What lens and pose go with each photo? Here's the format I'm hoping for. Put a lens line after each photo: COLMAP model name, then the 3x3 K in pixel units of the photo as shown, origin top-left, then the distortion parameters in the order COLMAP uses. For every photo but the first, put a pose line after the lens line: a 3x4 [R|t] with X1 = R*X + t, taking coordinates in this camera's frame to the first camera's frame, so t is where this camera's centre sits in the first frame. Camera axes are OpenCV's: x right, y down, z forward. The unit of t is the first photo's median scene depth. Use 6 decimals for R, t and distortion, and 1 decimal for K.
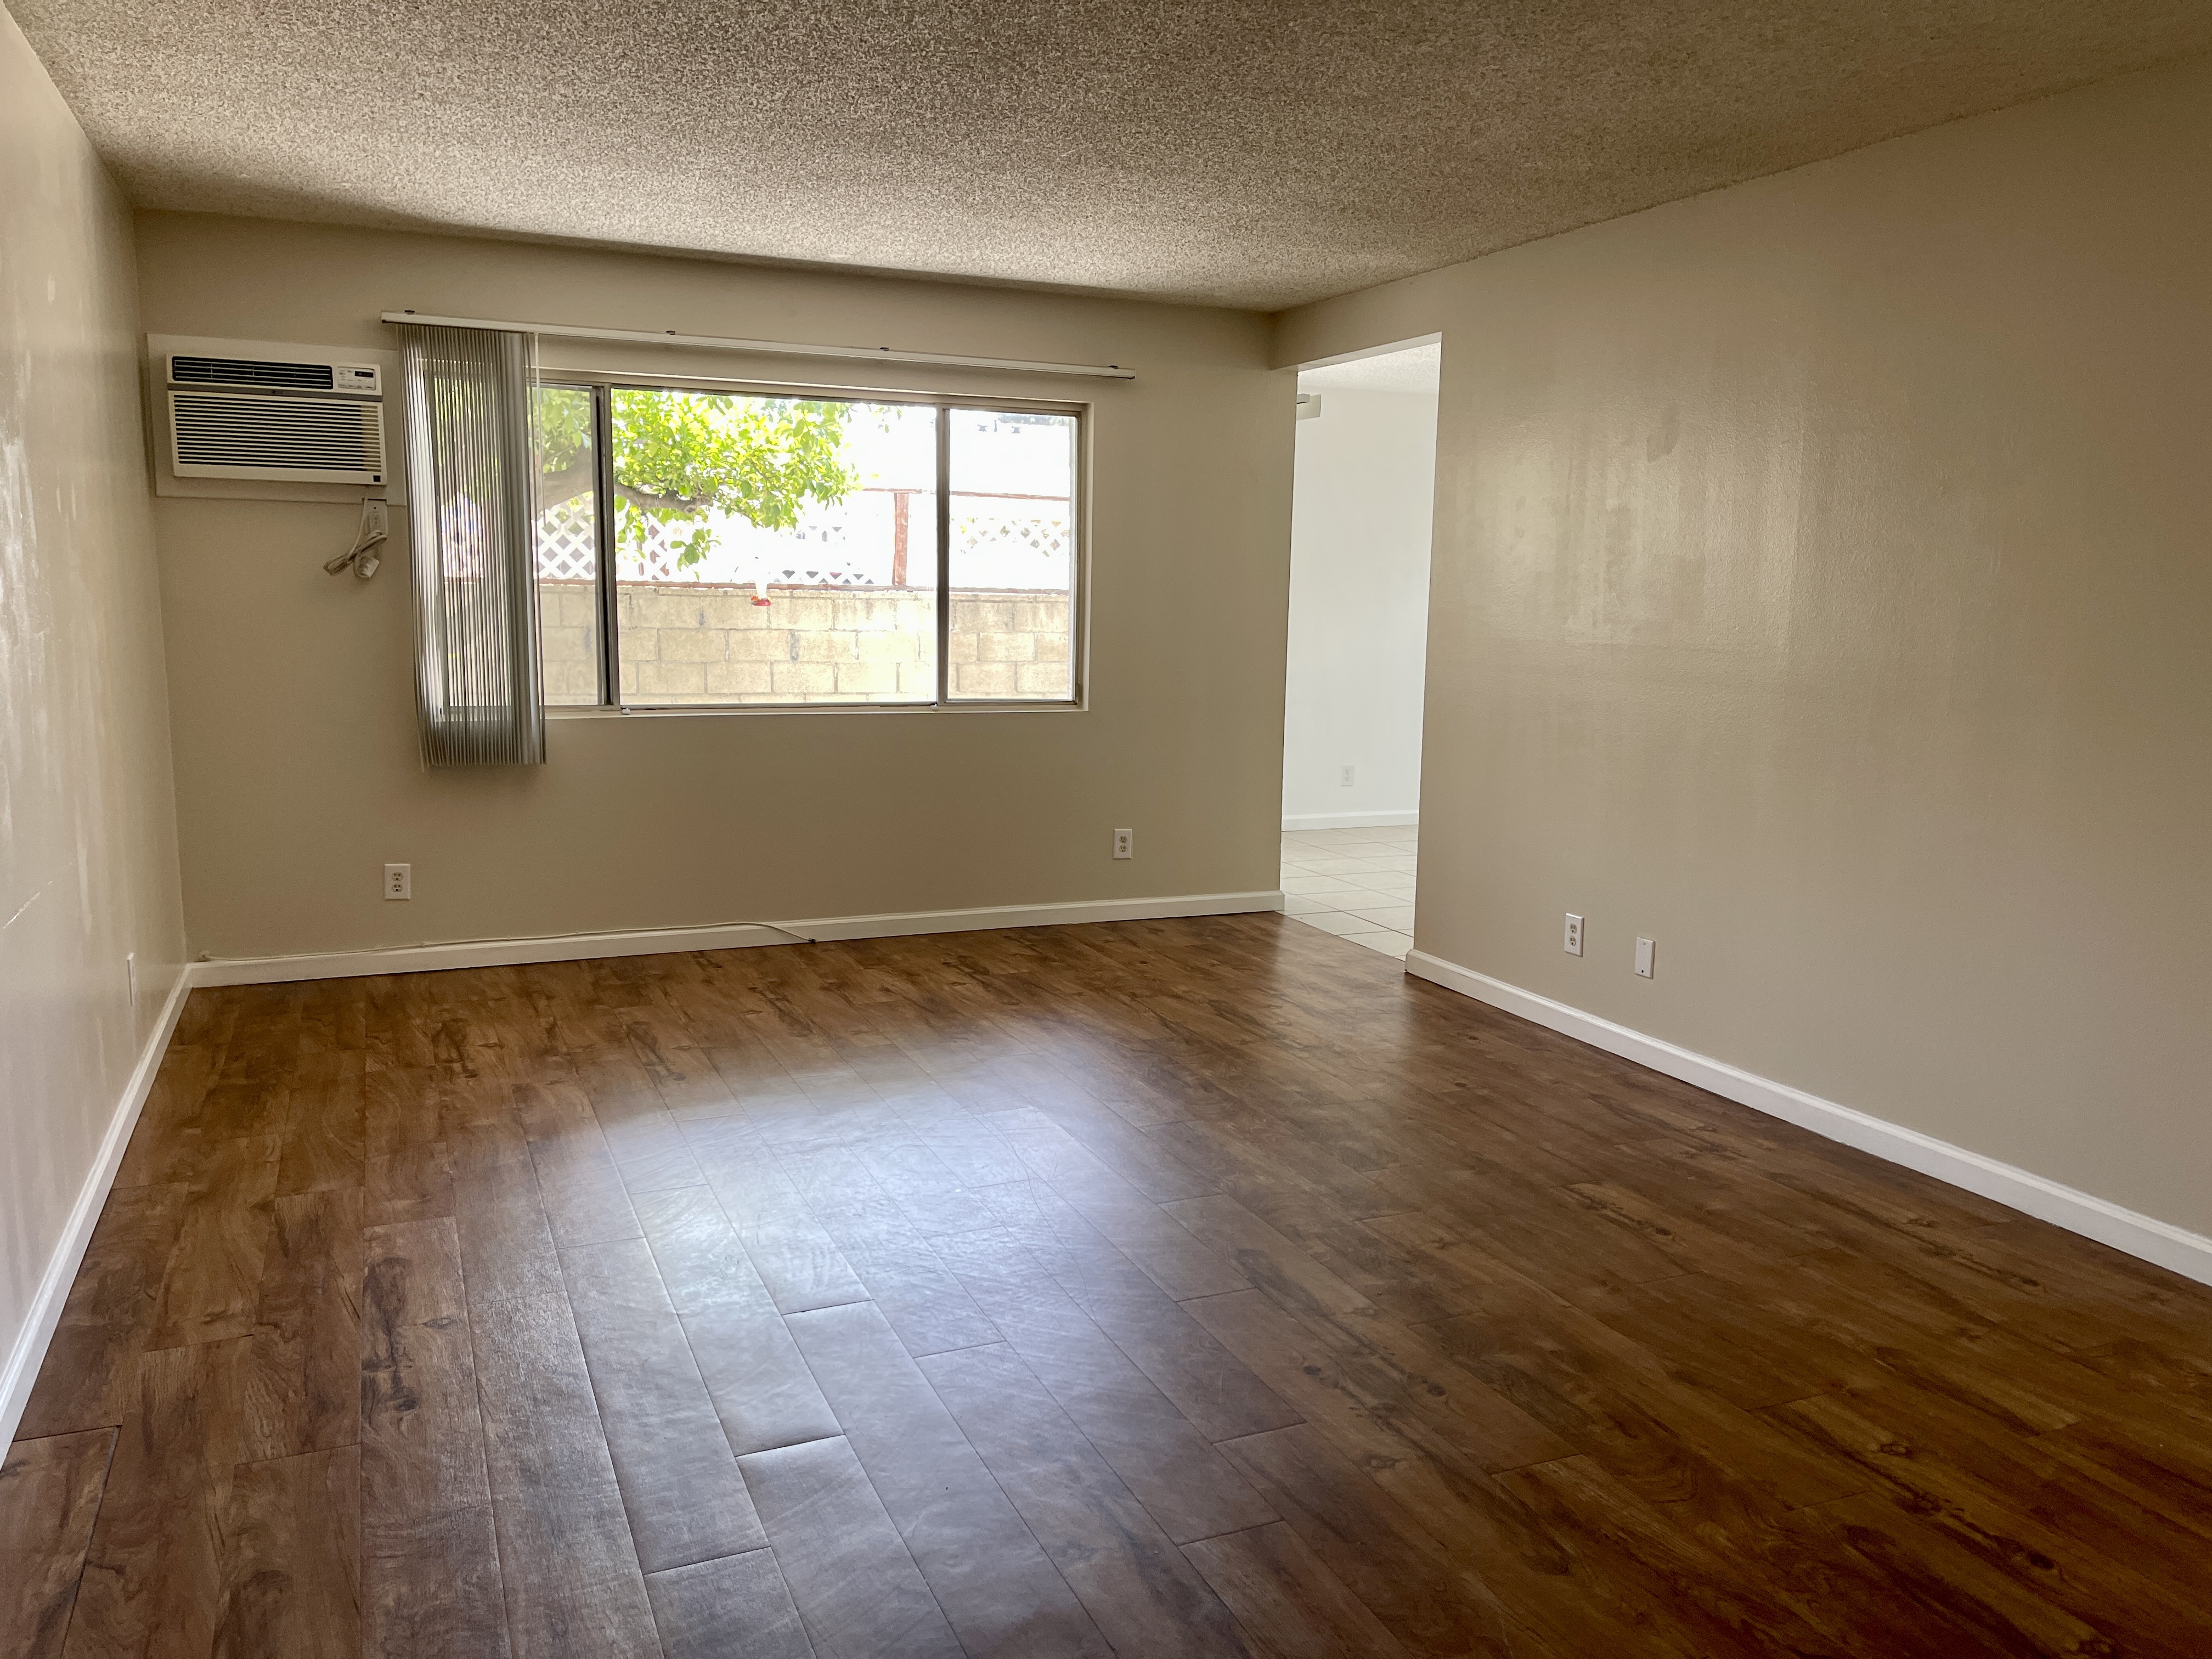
lens RADIAL K [[1667.9, 0, 1112.2], [0, 1667.9, 832.7], [0, 0, 1]] dist [0.069995, -0.093102]
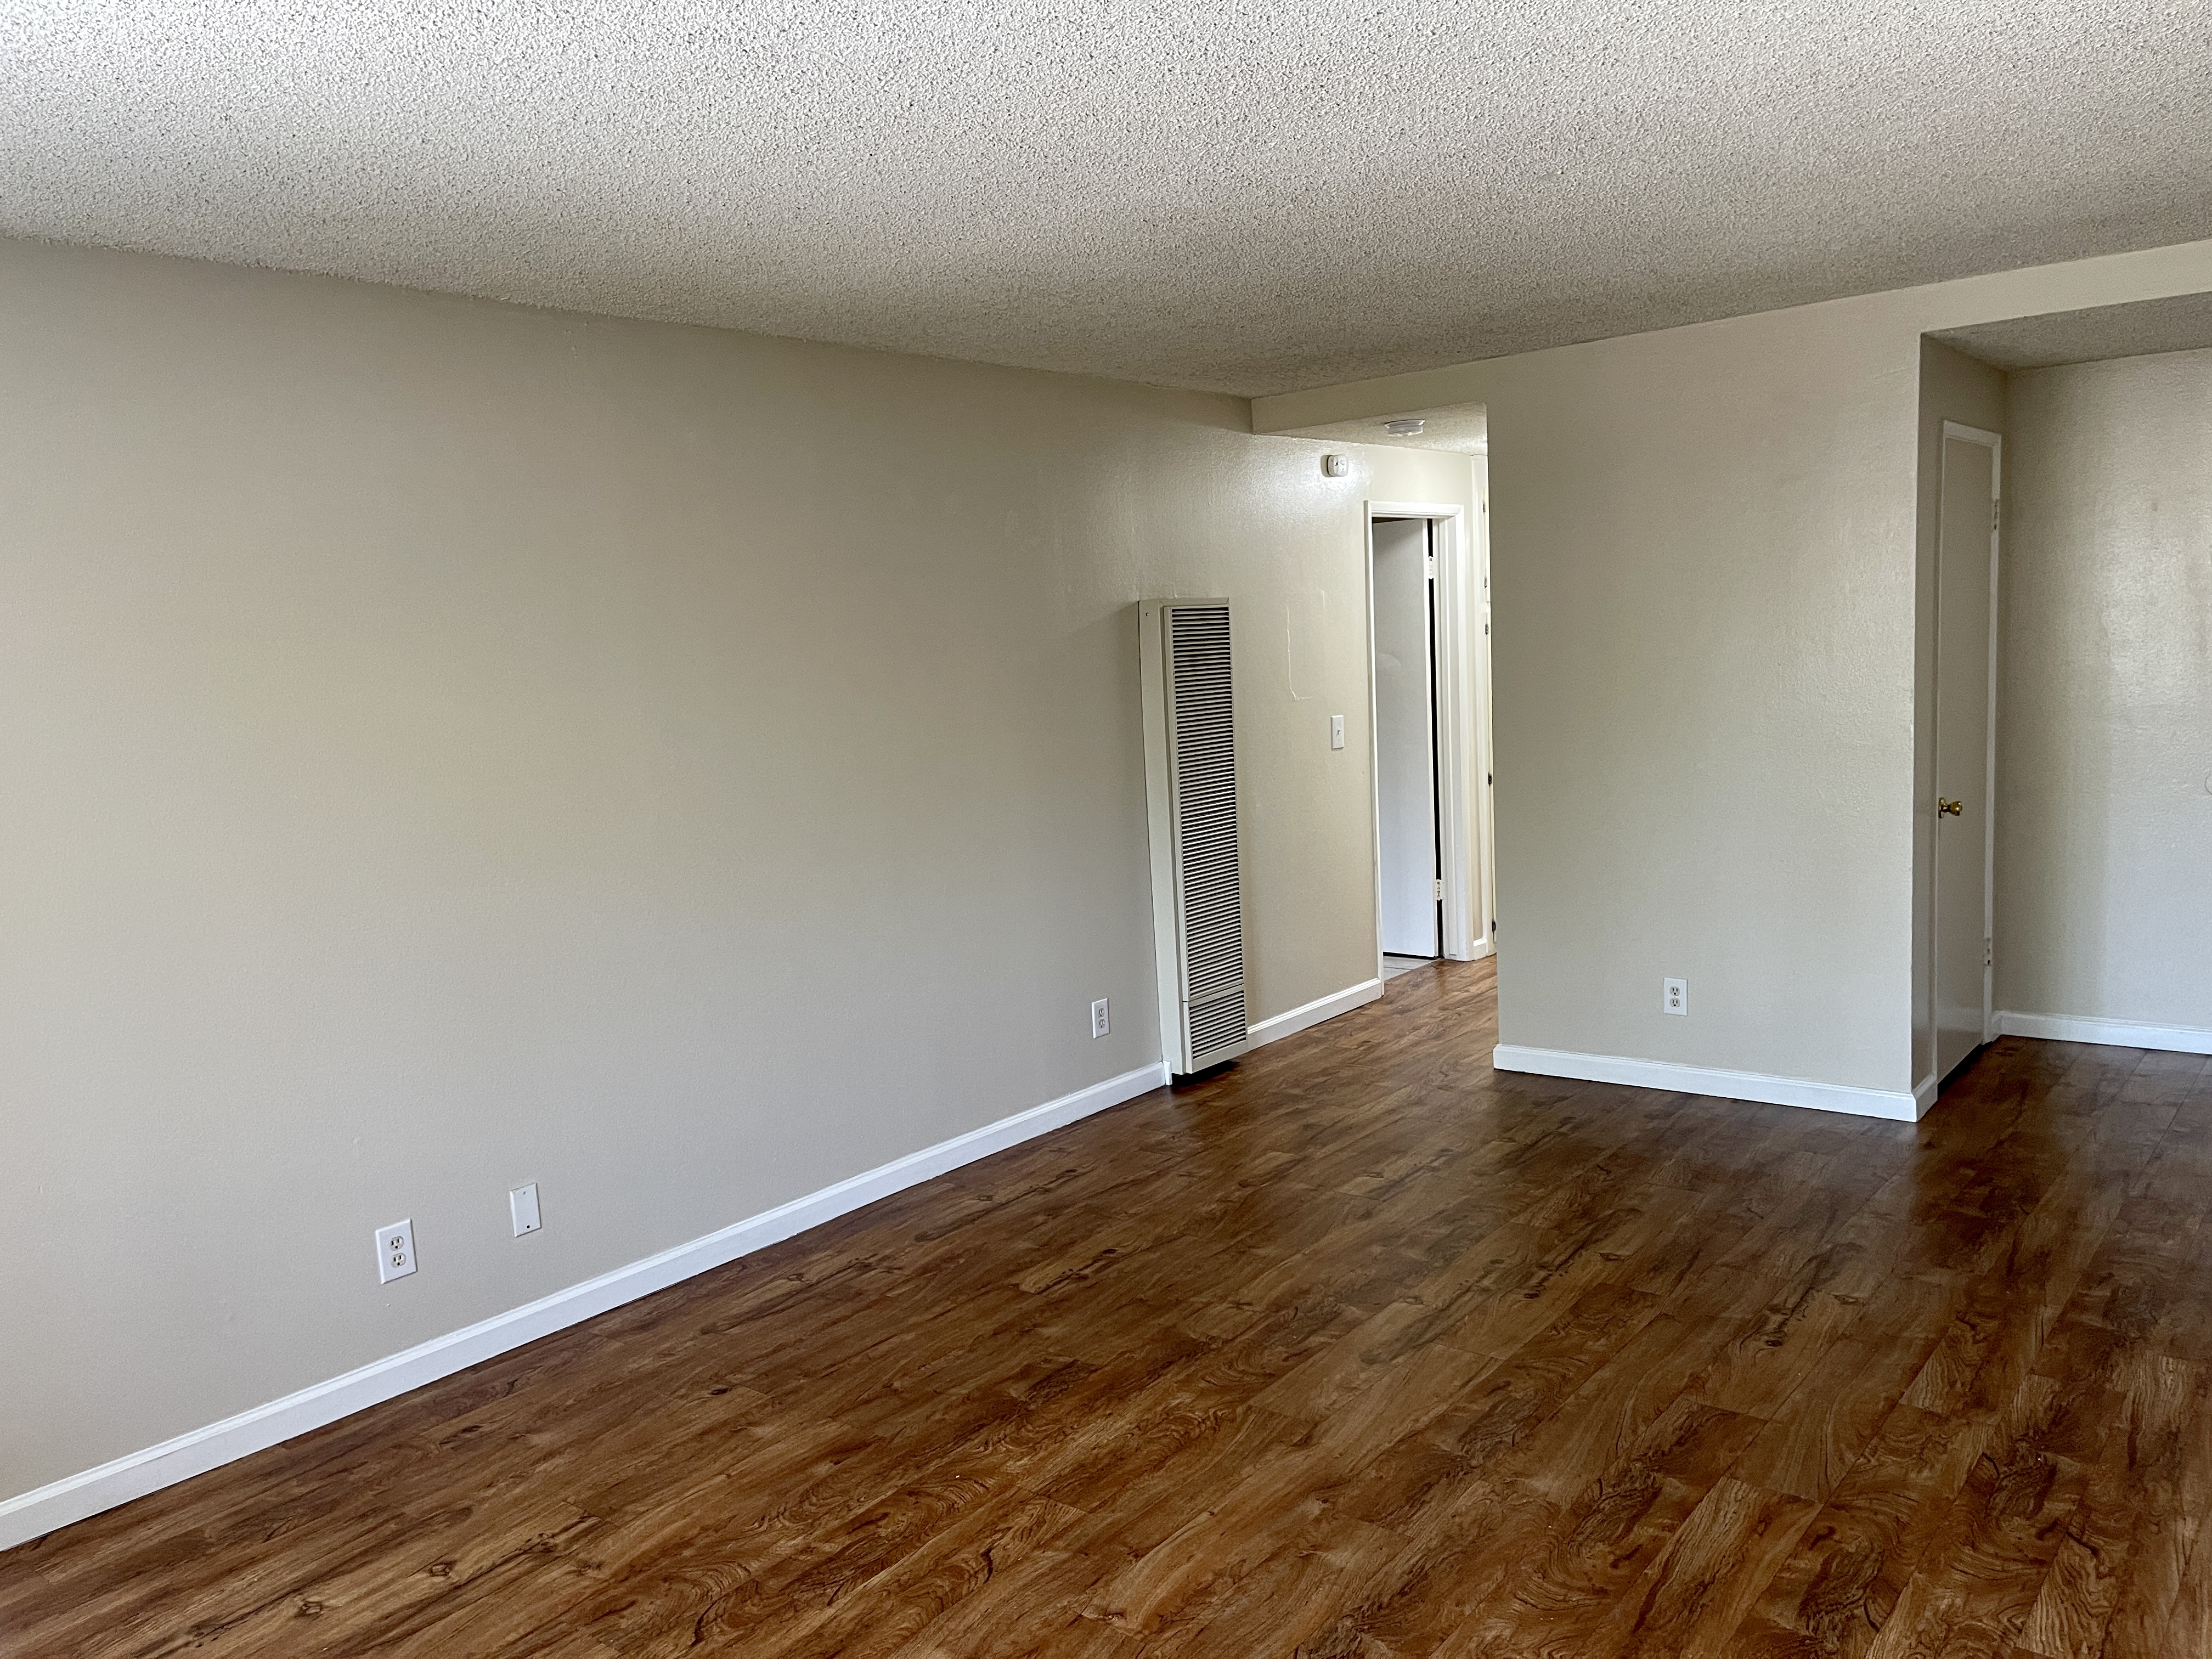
lens RADIAL K [[1667.9, 0, 1114.3], [0, 1667.9, 828.6], [0, 0, 1]] dist [0.069995, -0.093102]
pose [[-0.461195, -0.089950, 0.882727, -0.547090], [0.182050, 0.964091, 0.193356, -0.221433], [-0.868422, 0.249875, -0.428259, 1.114652]]
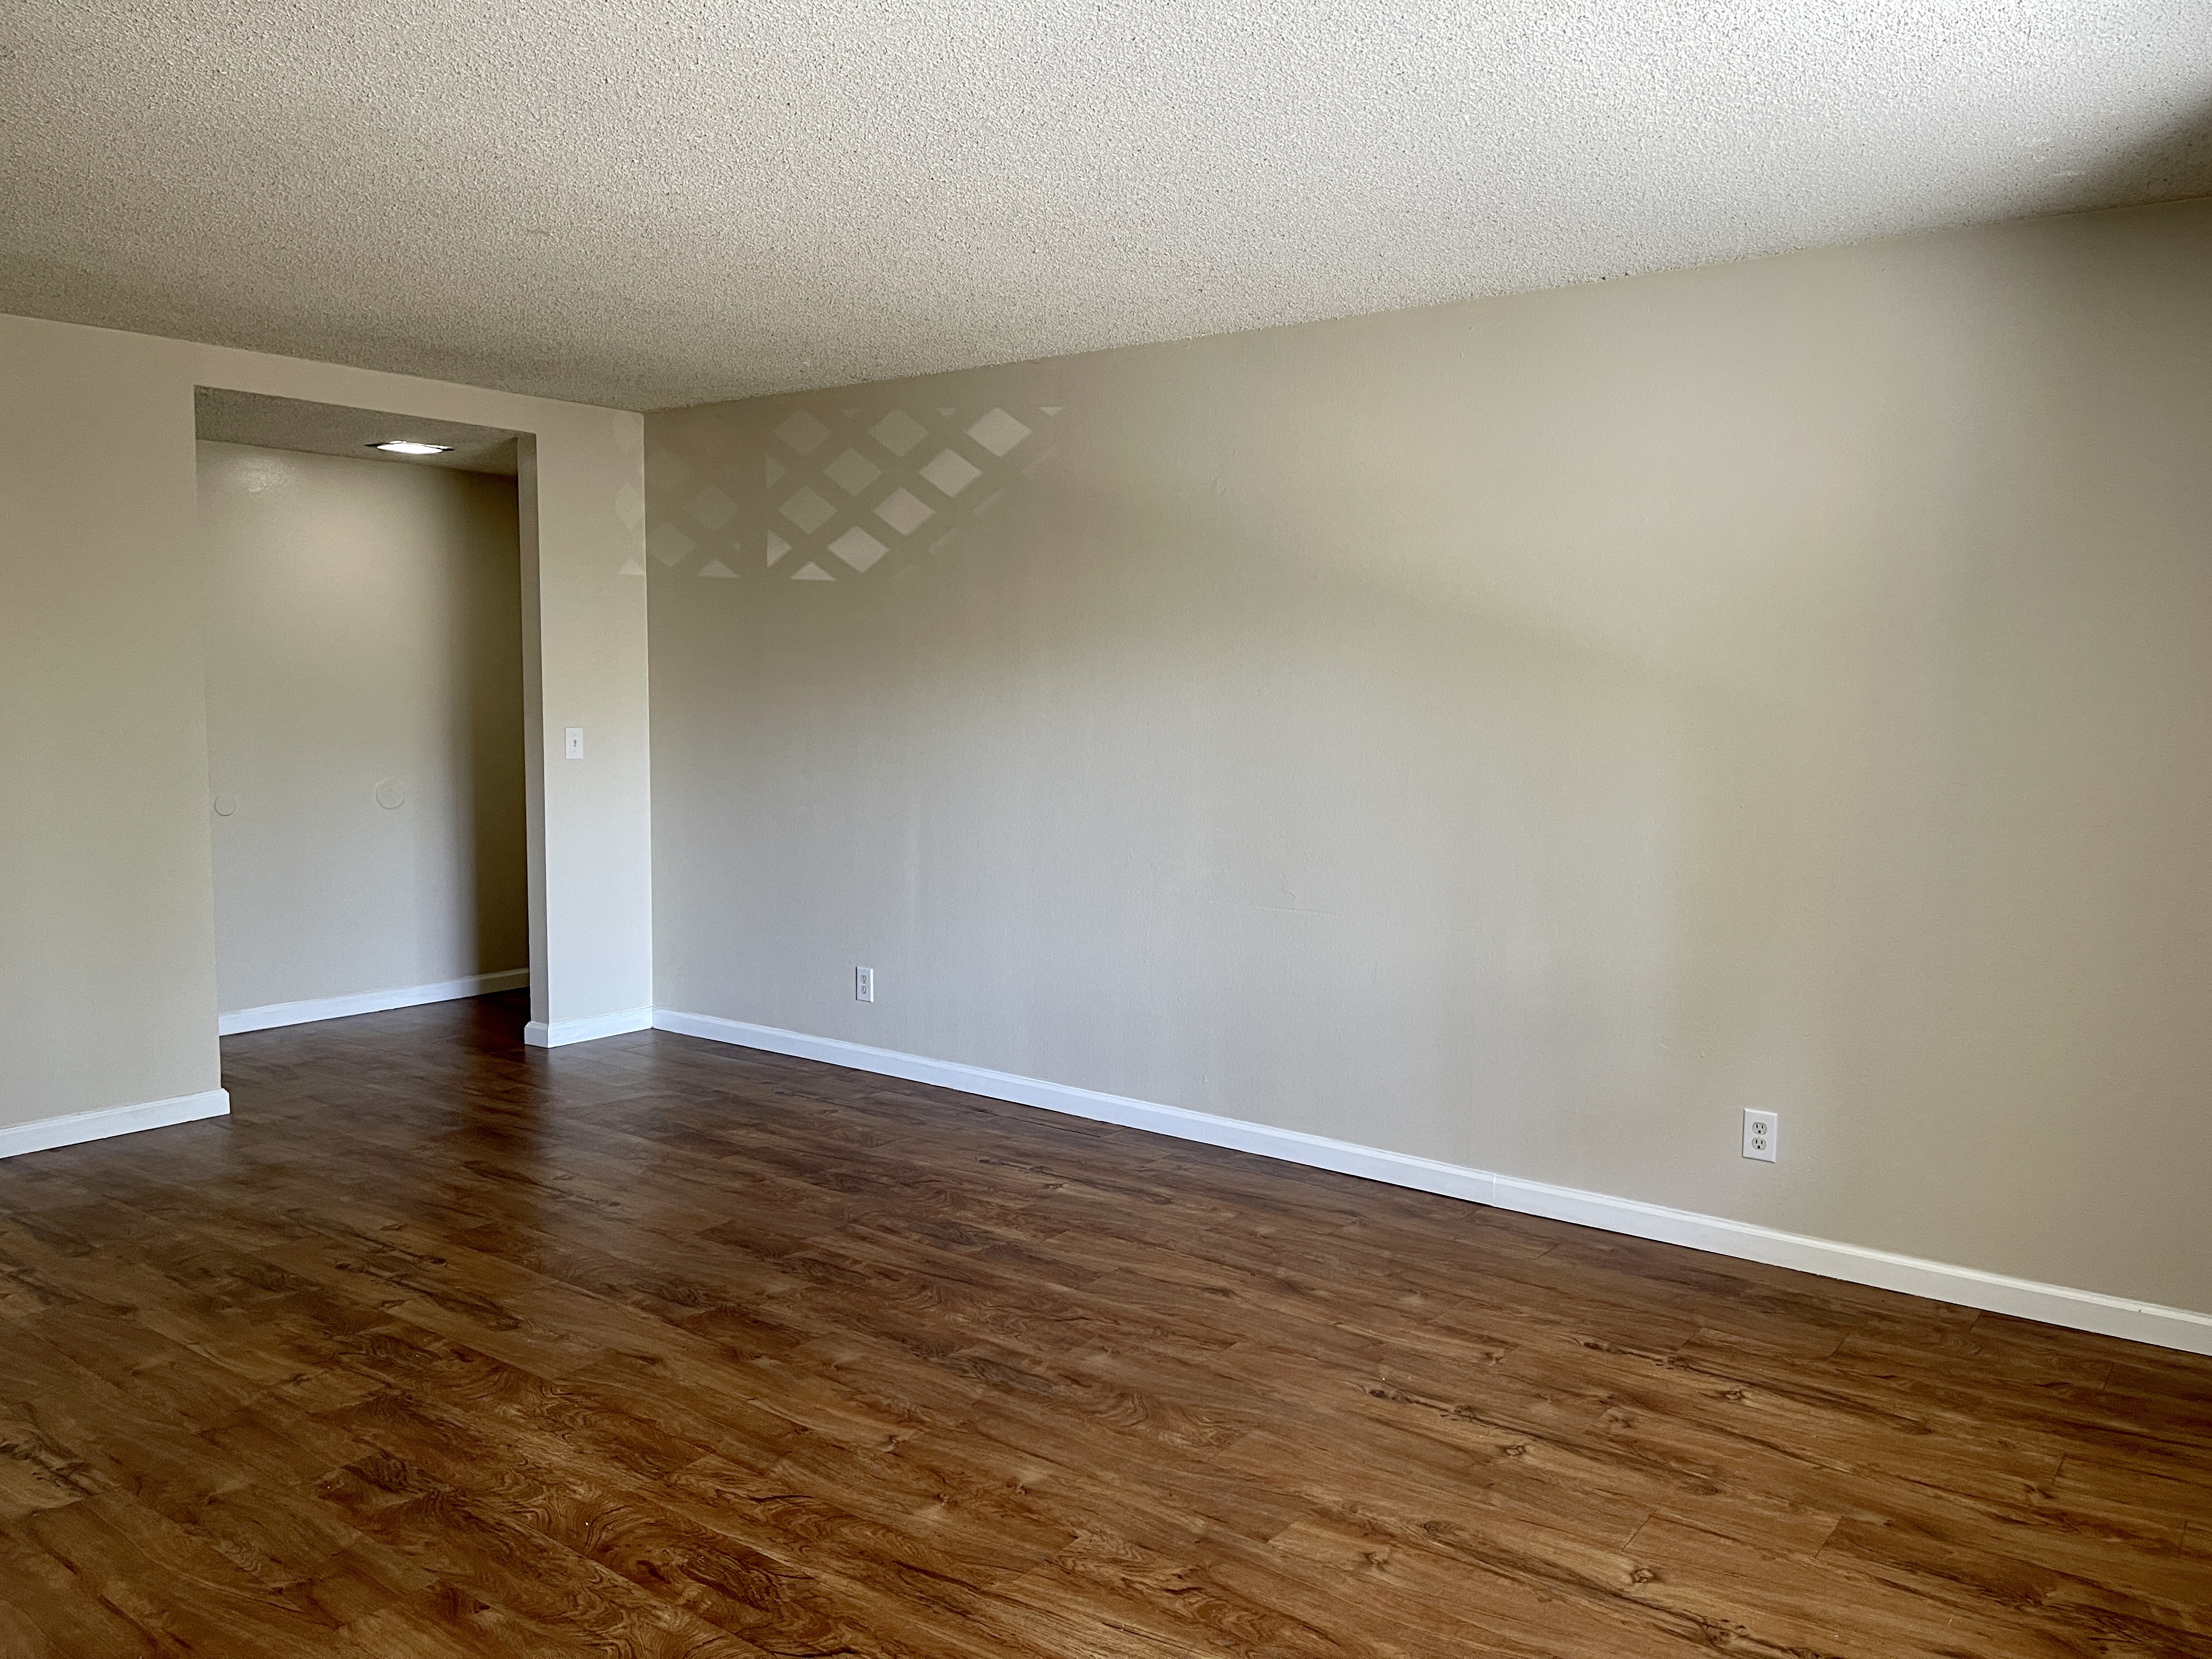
lens RADIAL K [[1667.9, 0, 1116.2], [0, 1667.9, 832.3], [0, 0, 1]] dist [0.069995, -0.093102]
pose [[-0.869489, 0.021246, -0.493496, 0.197106], [-0.097478, 0.972047, 0.213593, -0.234459], [0.484239, 0.233822, -0.843113, 1.488686]]
